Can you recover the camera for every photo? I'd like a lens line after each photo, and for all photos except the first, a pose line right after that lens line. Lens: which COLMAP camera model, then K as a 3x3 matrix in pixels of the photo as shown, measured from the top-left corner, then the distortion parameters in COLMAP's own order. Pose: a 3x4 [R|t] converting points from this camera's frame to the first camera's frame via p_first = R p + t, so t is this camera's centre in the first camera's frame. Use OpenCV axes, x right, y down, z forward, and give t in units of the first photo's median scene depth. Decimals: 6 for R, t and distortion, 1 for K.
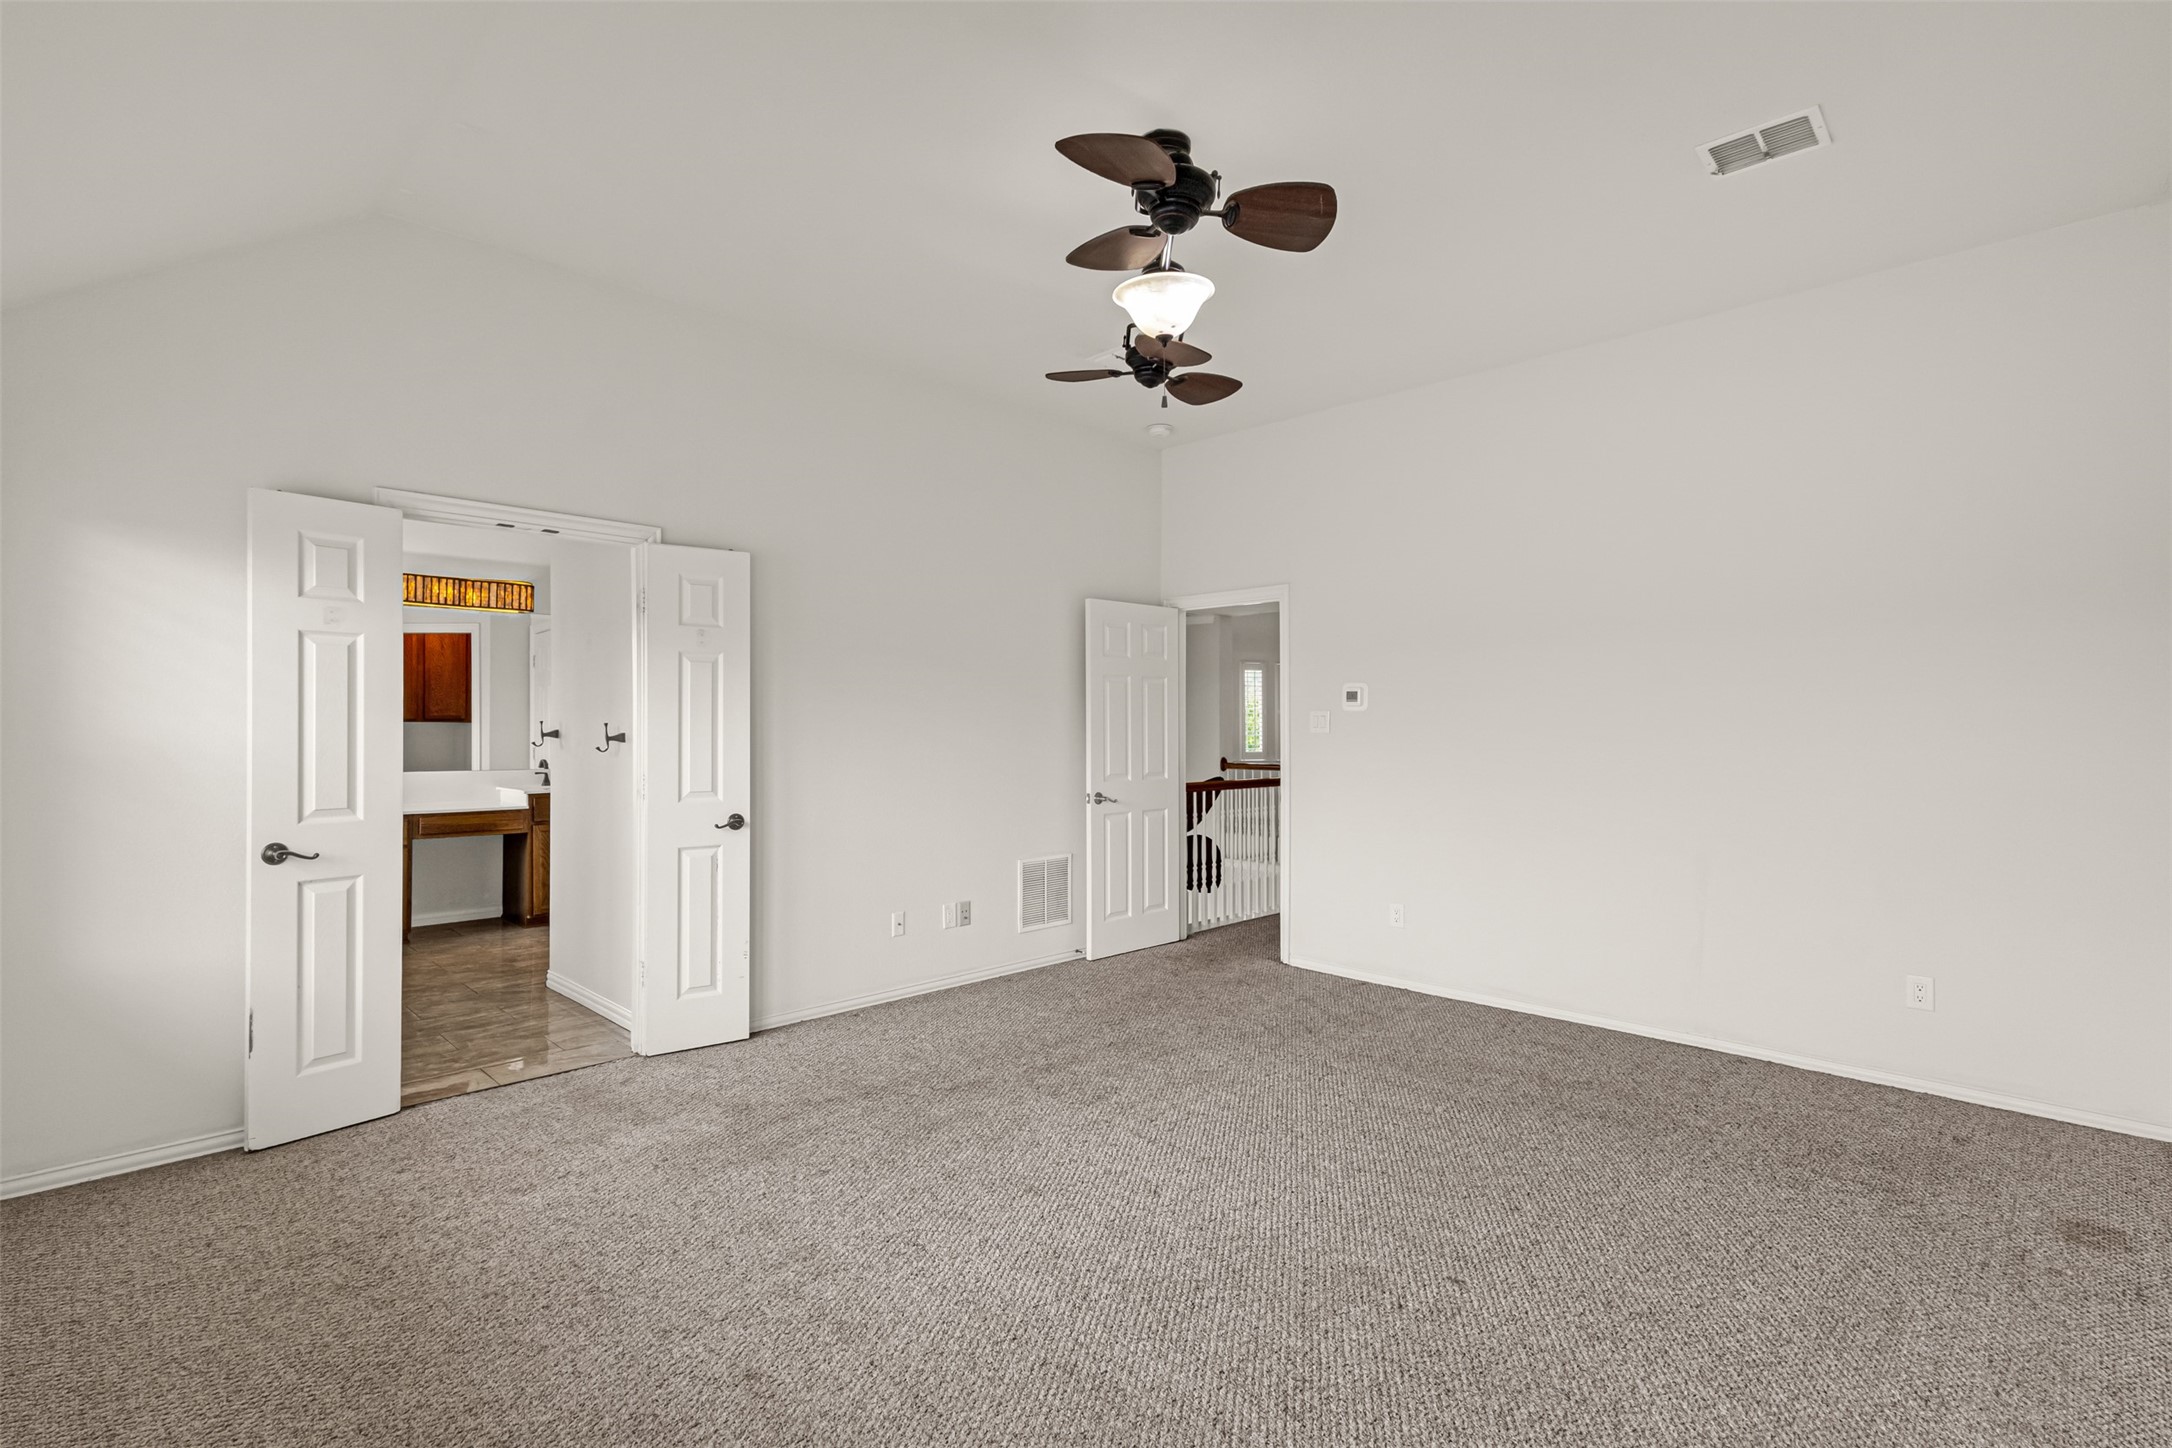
lens RADIAL K [[962.4, 0, 1095.5], [0, 962.4, 720.0], [0, 0, 1]] dist [-0.000692, -0.000314]
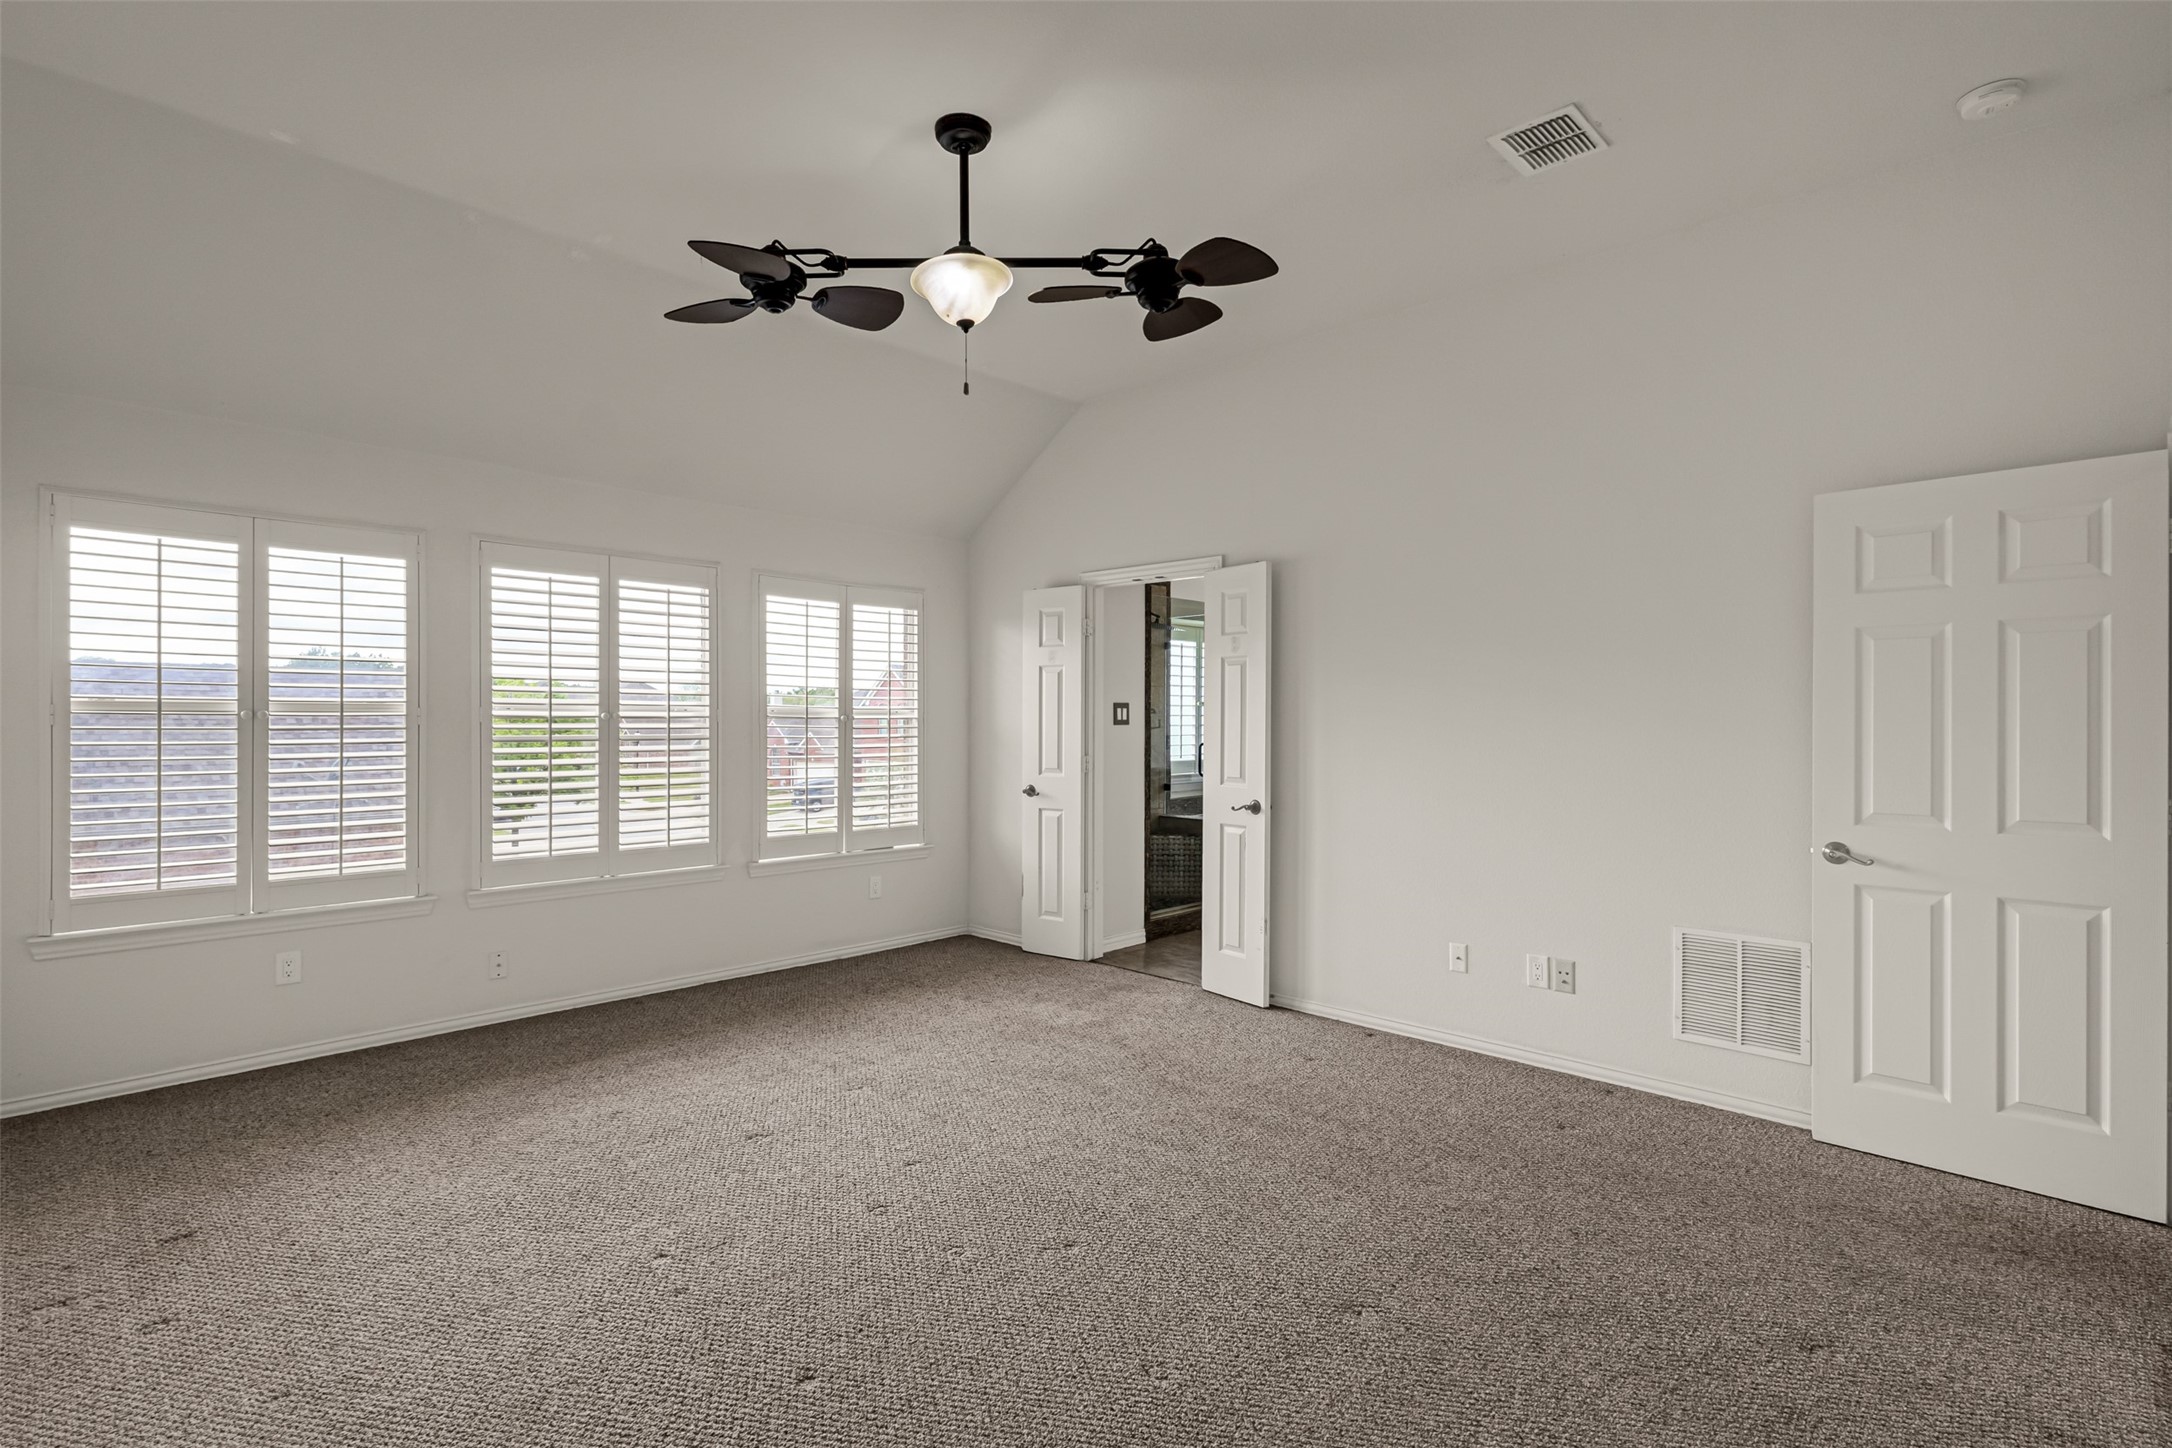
lens RADIAL K [[1022.0, 0, 1083.3], [0, 1022.0, 721.6], [0, 0, 1]] dist [0.003625, 0.001356]
pose [[0.039475, -0.000689, -0.999220, 0.754793], [0.001967, 0.999998, -0.000612, 0.007649], [0.999219, -0.001942, 0.039476, 0.722645]]
